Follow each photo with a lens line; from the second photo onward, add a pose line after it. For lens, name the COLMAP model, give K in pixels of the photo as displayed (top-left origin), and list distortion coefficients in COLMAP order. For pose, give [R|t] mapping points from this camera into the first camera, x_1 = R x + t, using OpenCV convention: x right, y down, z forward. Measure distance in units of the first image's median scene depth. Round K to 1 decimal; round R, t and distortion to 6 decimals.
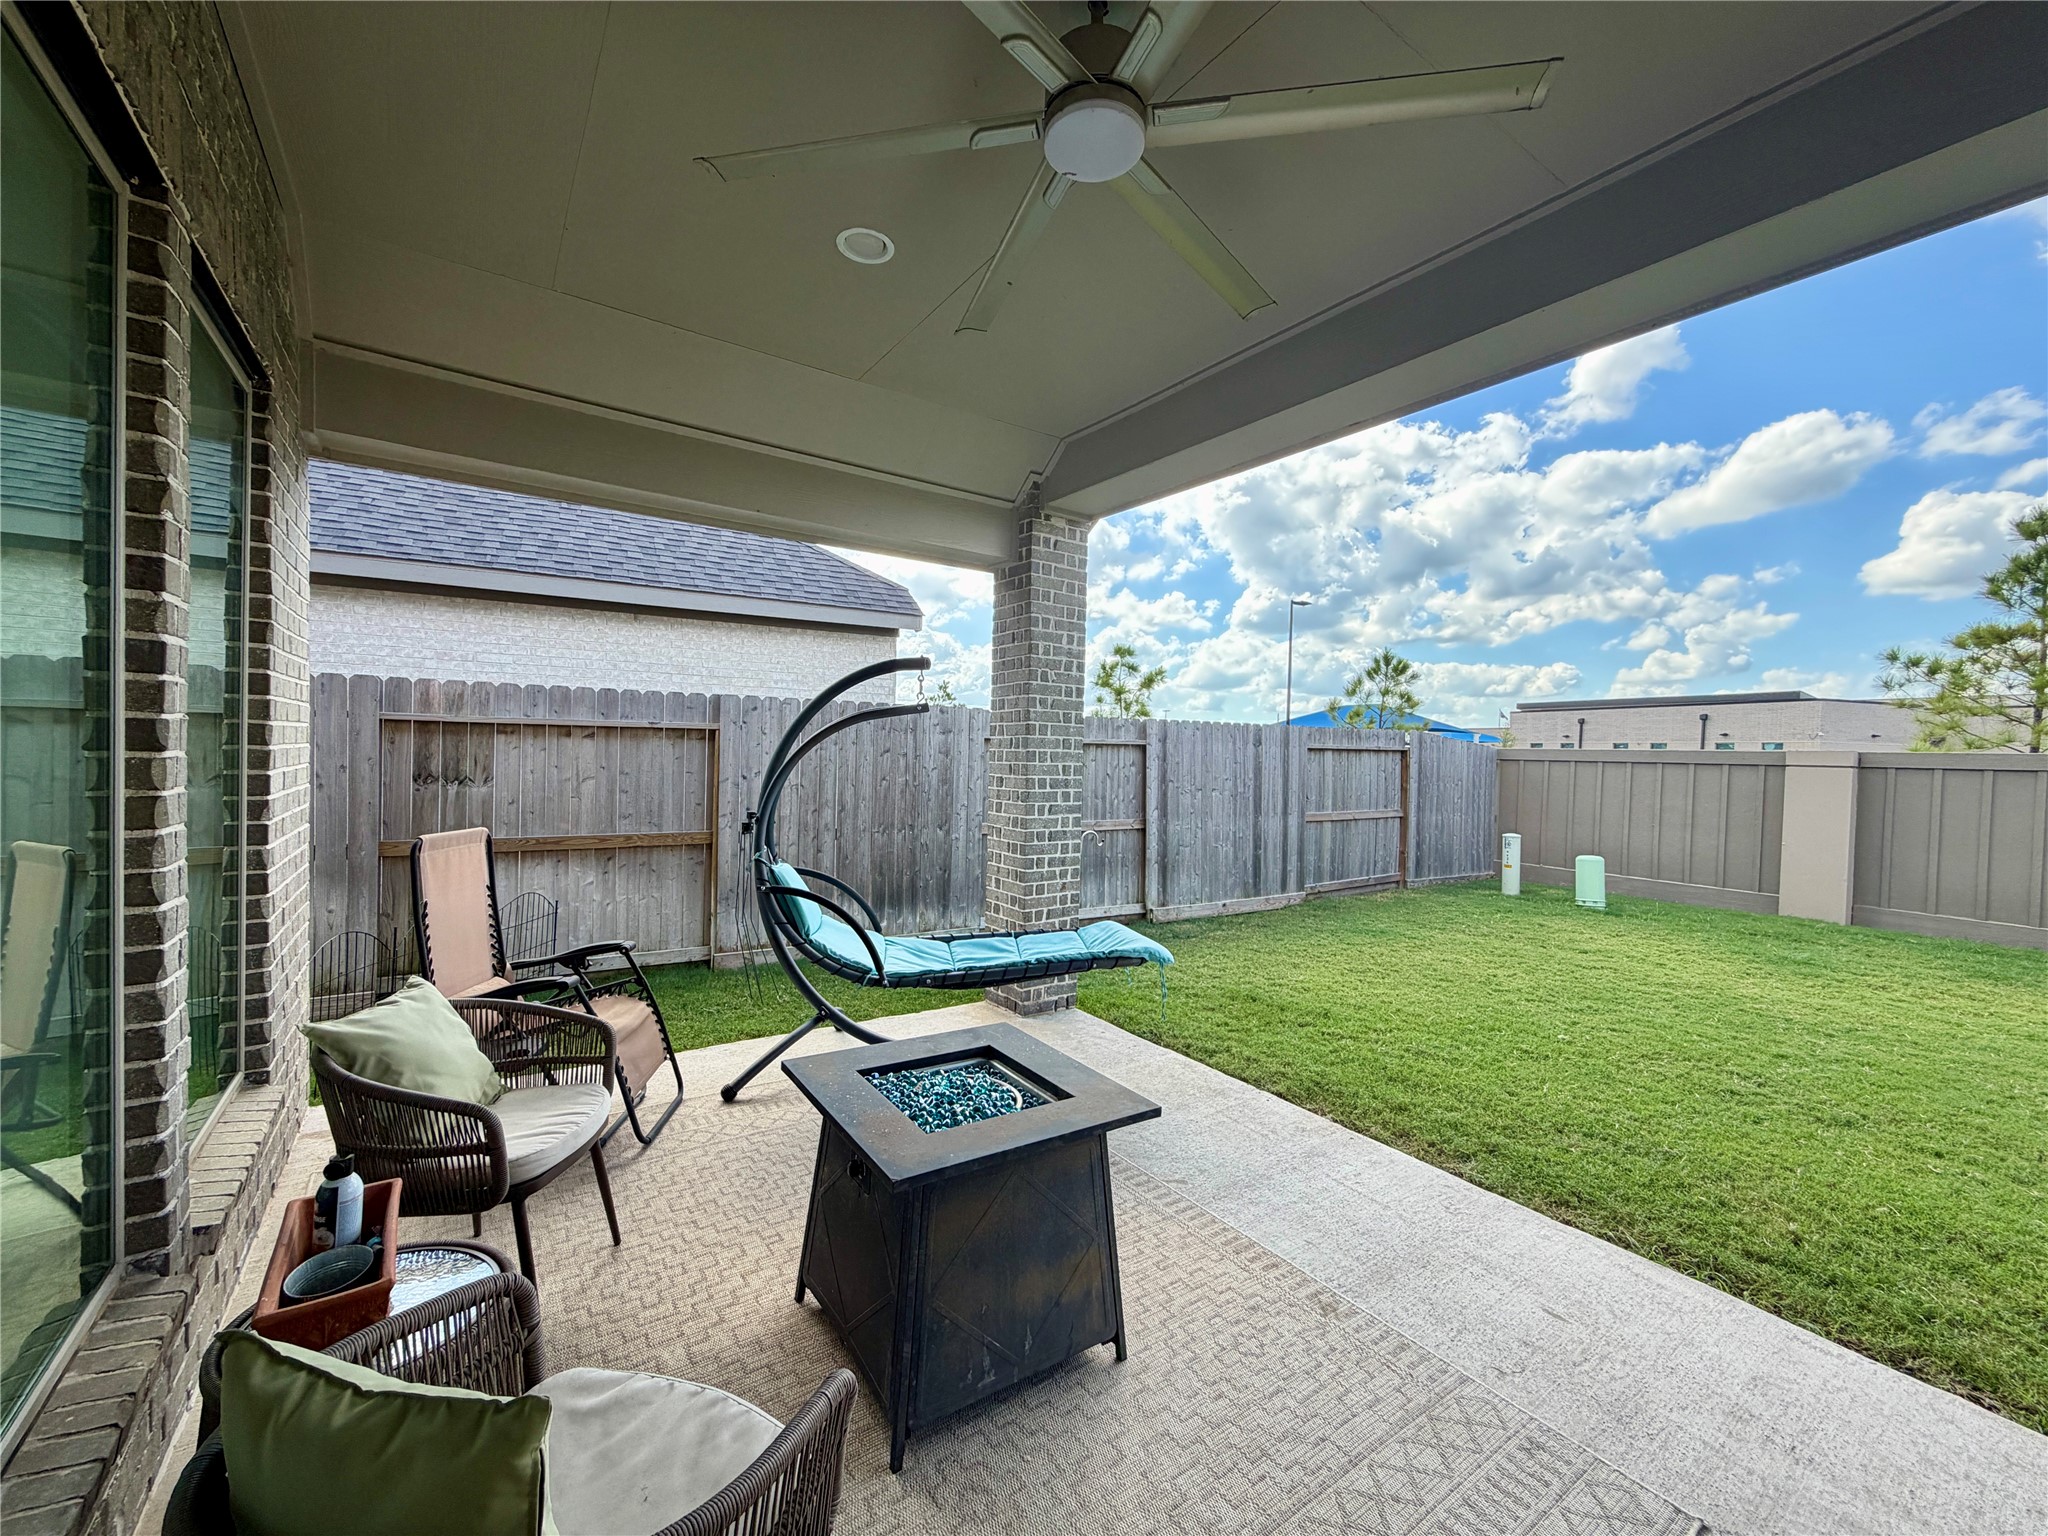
lens RADIAL K [[814.2, 0, 1017.6], [0, 814.2, 766.3], [0, 0, 1]] dist [0.002059, 0.000082]
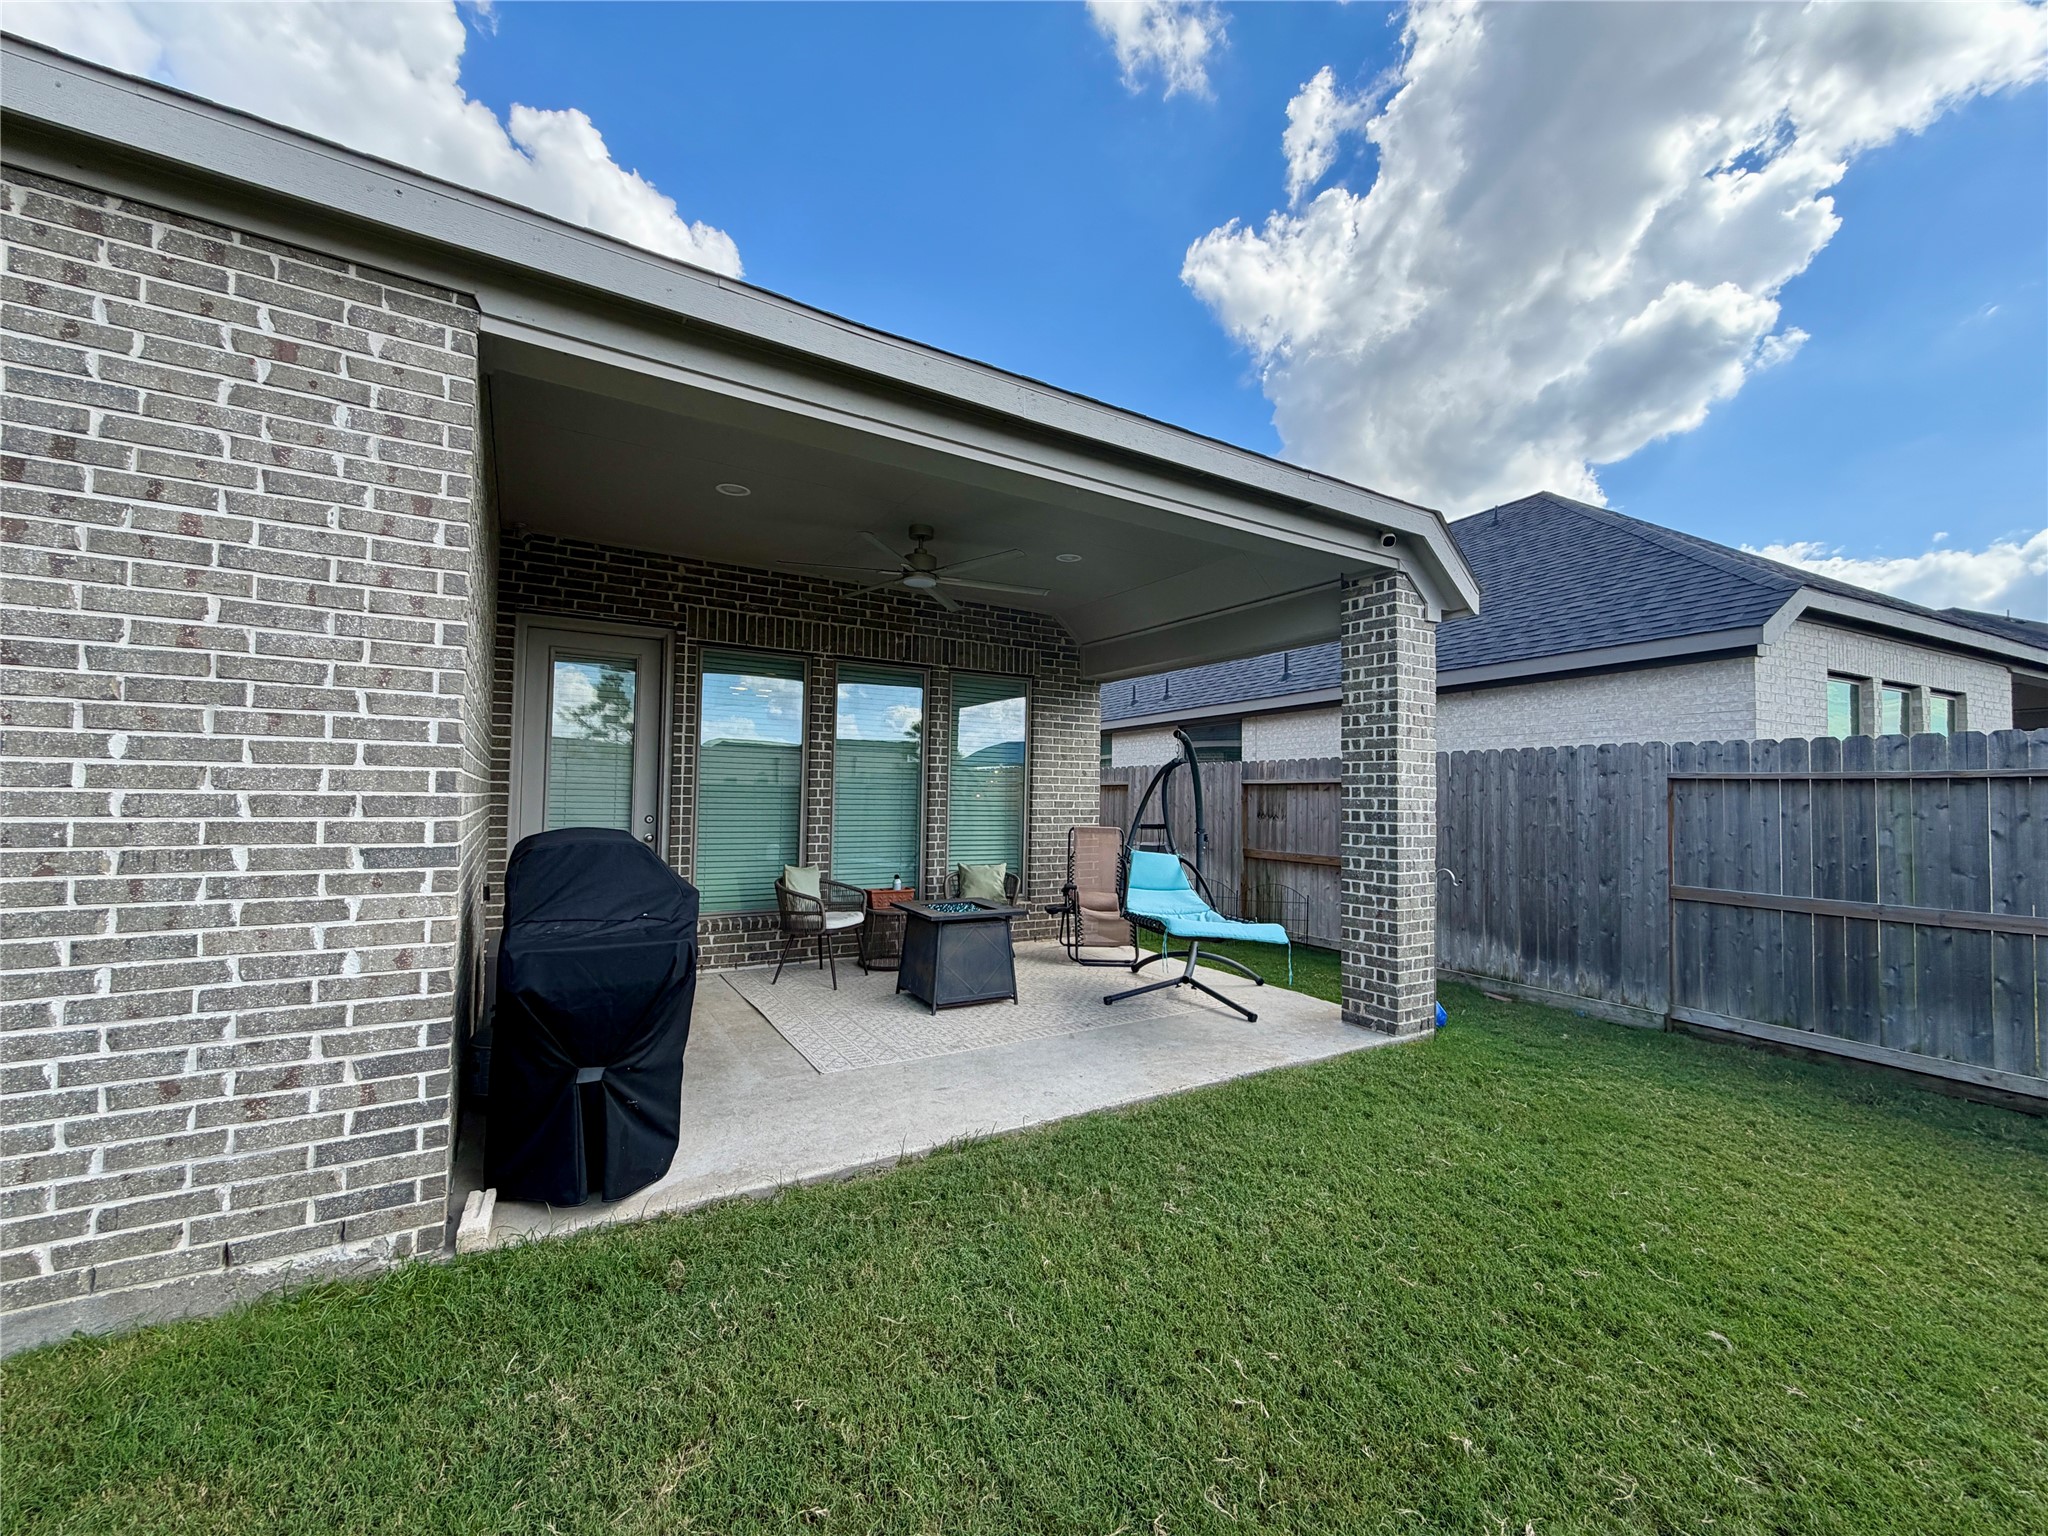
lens RADIAL K [[814.2, 0, 1026.9], [0, 814.2, 773.6], [0, 0, 1]] dist [0.002059, 0.000082]
pose [[-0.055431, -0.055288, -0.996931, 0.879396], [-0.035893, 0.997931, -0.053348, 0.029135], [0.997817, 0.032825, -0.057301, 0.454805]]
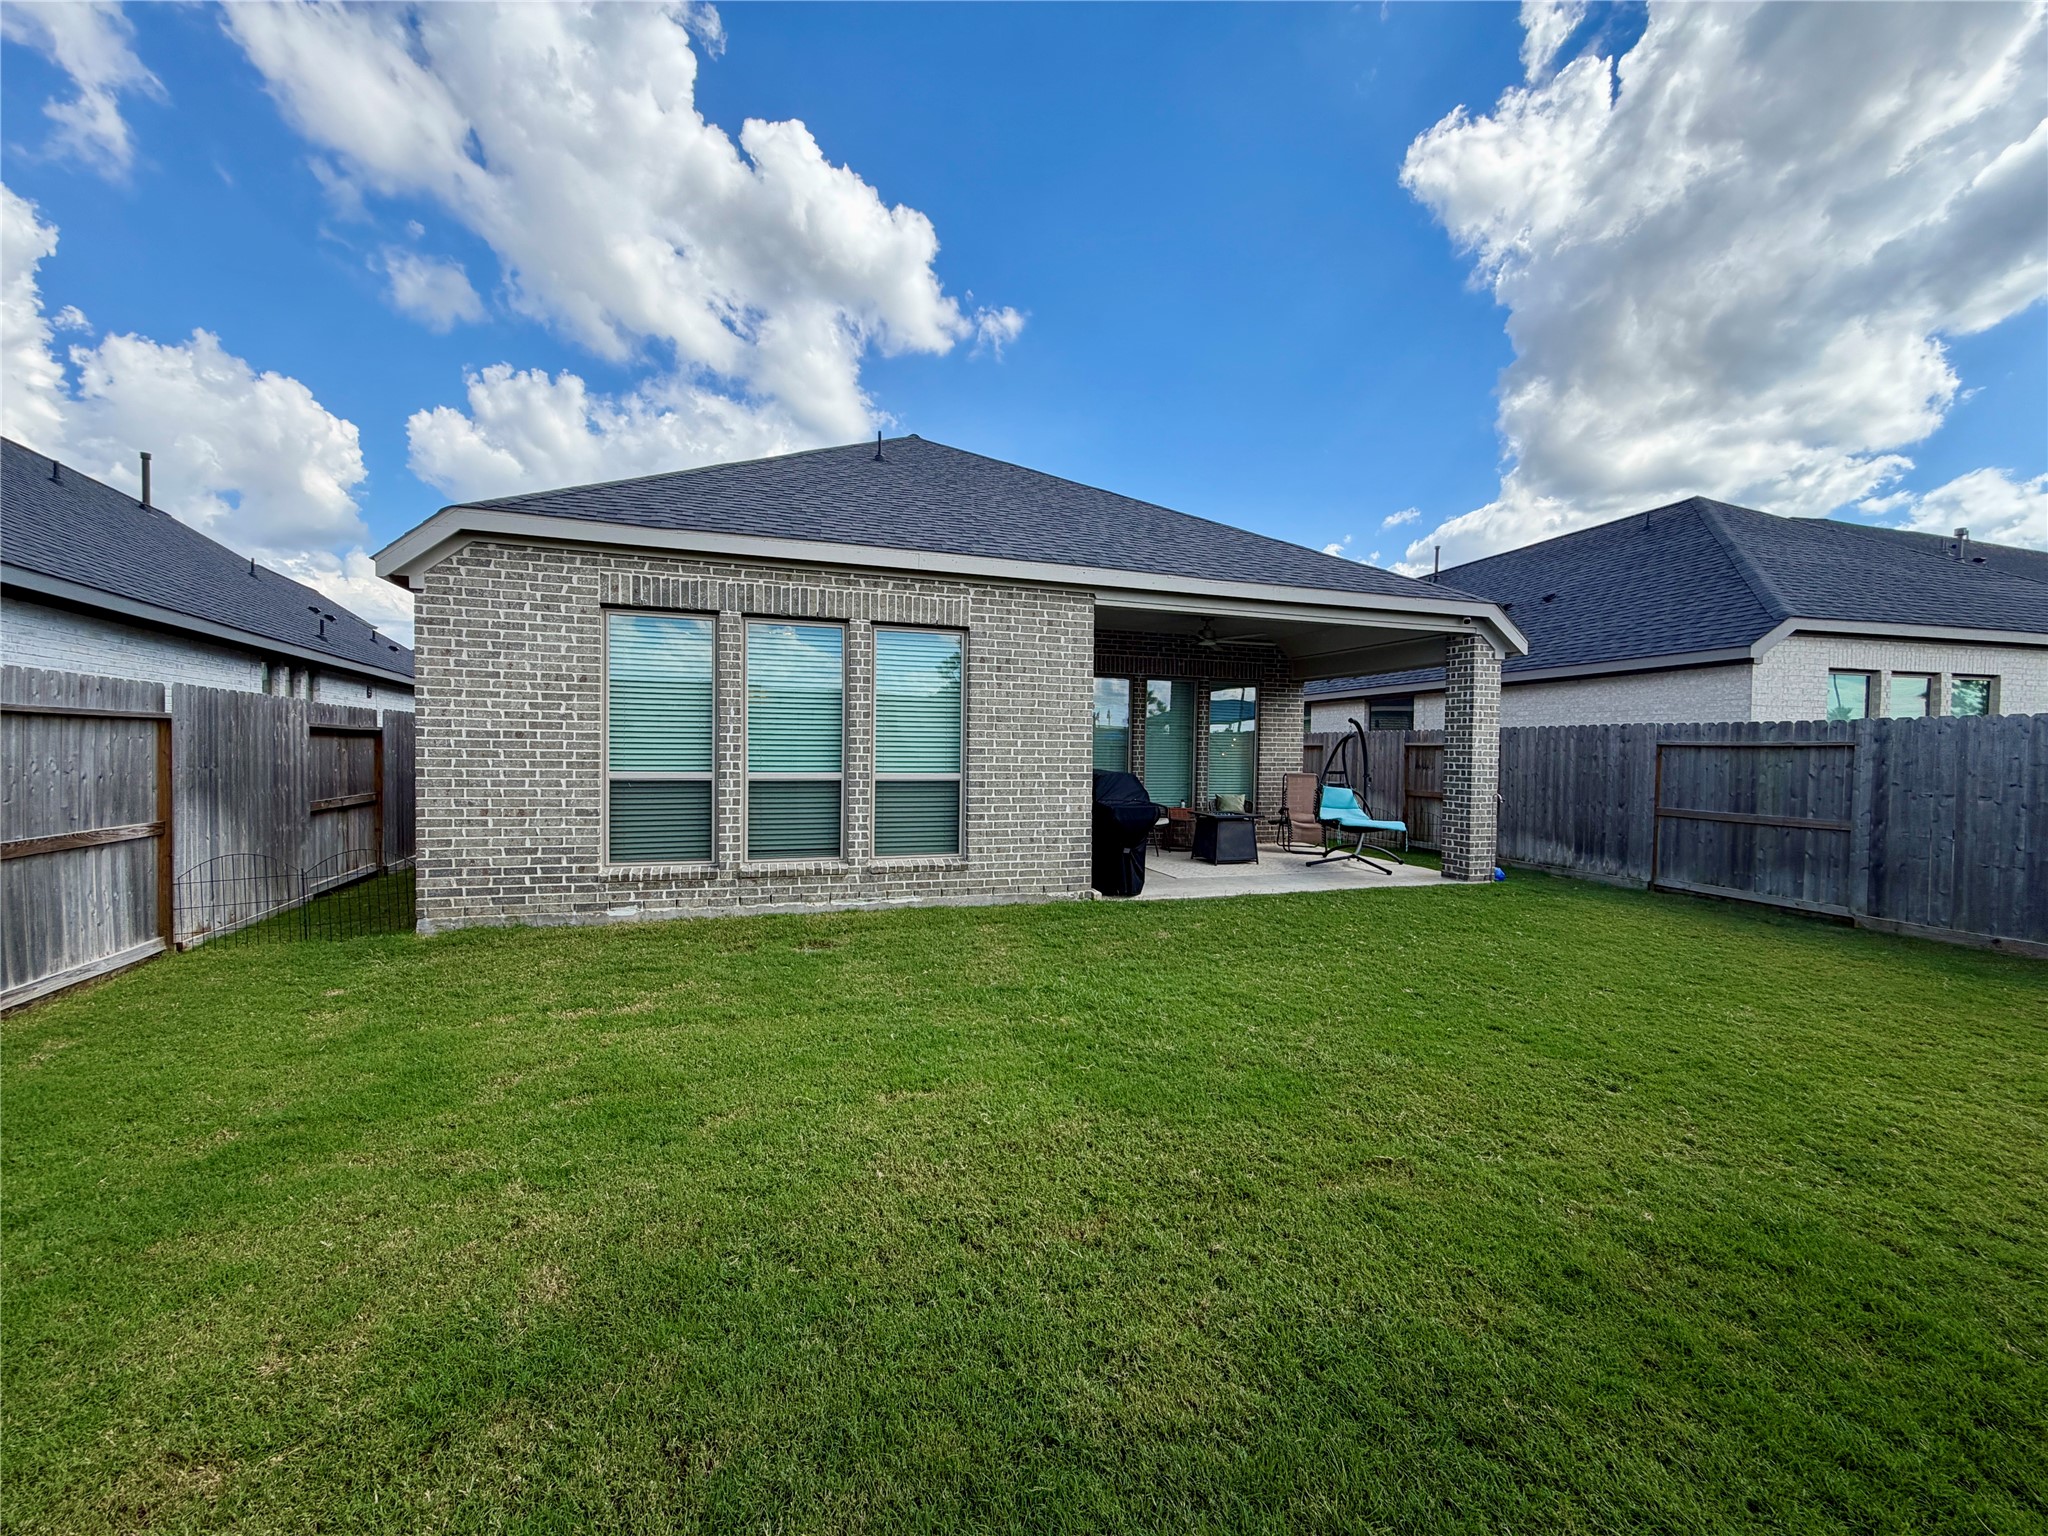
lens RADIAL K [[814.2, 0, 1025.0], [0, 814.2, 770.1], [0, 0, 1]] dist [0.002059, 0.000082]
pose [[-0.285679, -0.005087, -0.958312, 1.739866], [-0.039237, 0.999209, 0.006392, 0.045294], [0.957522, 0.039427, -0.285652, 0.413134]]
